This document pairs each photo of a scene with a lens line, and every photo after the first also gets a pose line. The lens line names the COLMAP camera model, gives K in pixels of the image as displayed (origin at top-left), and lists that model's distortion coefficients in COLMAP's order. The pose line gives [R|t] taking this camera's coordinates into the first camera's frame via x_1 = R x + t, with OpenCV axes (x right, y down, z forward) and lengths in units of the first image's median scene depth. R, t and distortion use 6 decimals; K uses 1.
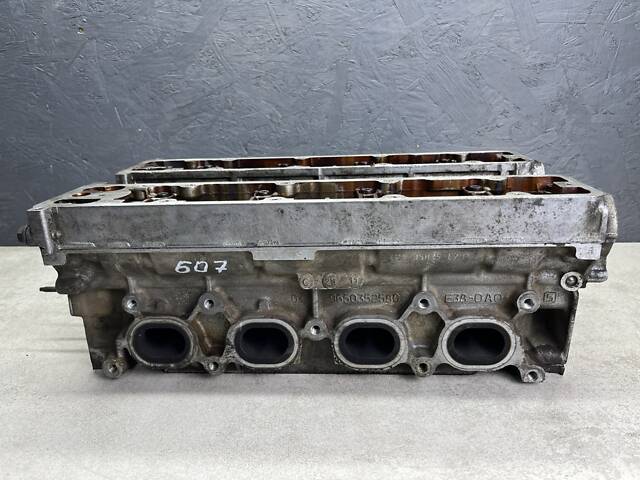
lens RADIAL K [[559.3, 0, 316.4], [0, 559.3, 236.6], [0, 0, 1]] dist [-0.004468, -0.076045]
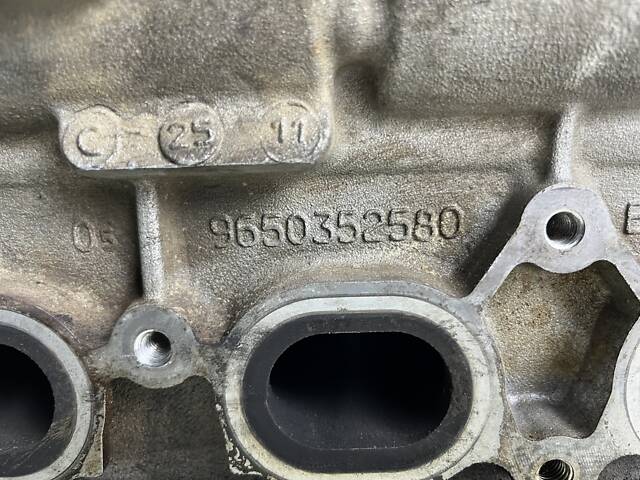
lens RADIAL K [[559.3, 0, 320.8], [0, 559.3, 242.1], [0, 0, 1]] dist [-0.004468, -0.076045]
pose [[0.998366, -0.016597, 0.054672, 0.063970], [0.020915, 0.996625, -0.079386, 0.140359], [-0.053170, 0.080400, 0.995344, 0.732402]]
